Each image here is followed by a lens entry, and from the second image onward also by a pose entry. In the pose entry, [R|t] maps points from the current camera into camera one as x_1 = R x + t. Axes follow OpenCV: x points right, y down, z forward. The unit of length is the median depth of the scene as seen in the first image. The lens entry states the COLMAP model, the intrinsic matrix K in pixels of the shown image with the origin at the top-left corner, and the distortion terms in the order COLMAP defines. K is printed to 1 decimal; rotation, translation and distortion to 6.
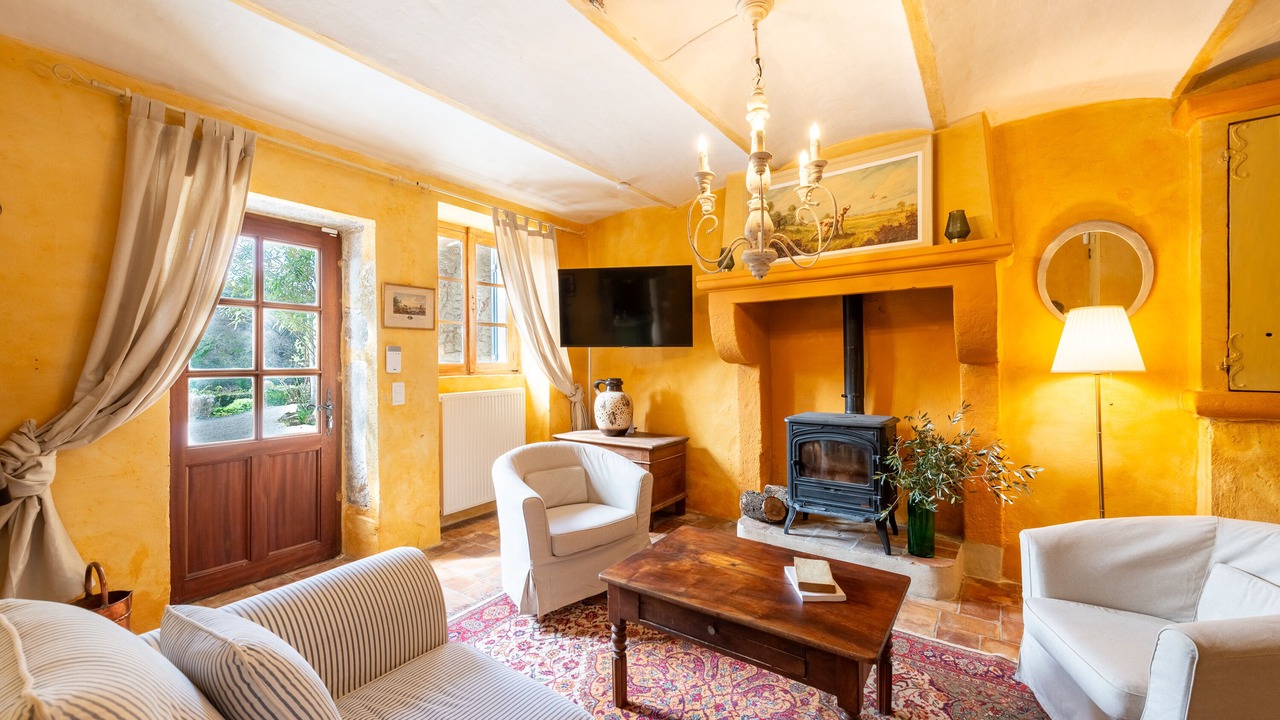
lens RADIAL K [[488.1, 0, 641.6], [0, 488.1, 360.1], [0, 0, 1]] dist [0.001645, -0.000416]
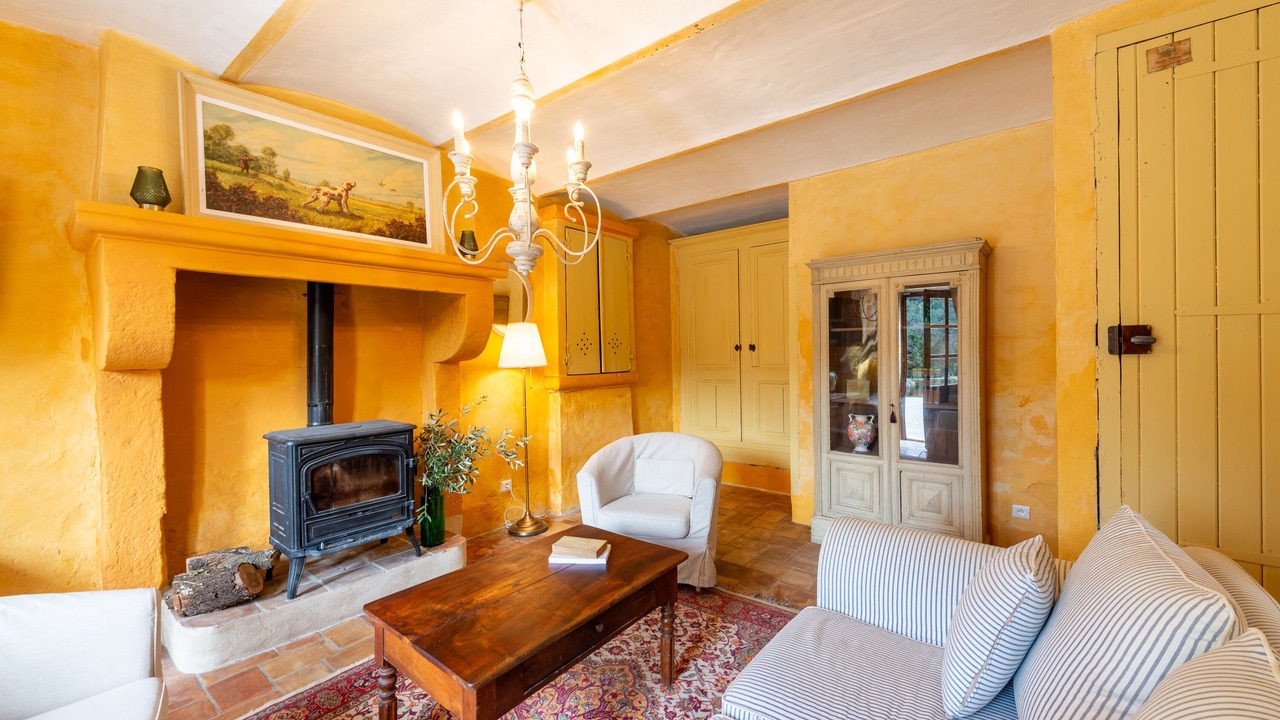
lens RADIAL K [[527.7, 0, 642.6], [0, 527.7, 357.8], [0, 0, 1]] dist [0.004598, 0.000280]
pose [[0.027865, -0.003715, 0.999605, -0.507647], [0.008240, 0.999960, 0.003486, -0.004457], [-0.999578, 0.008140, 0.027894, 0.470444]]
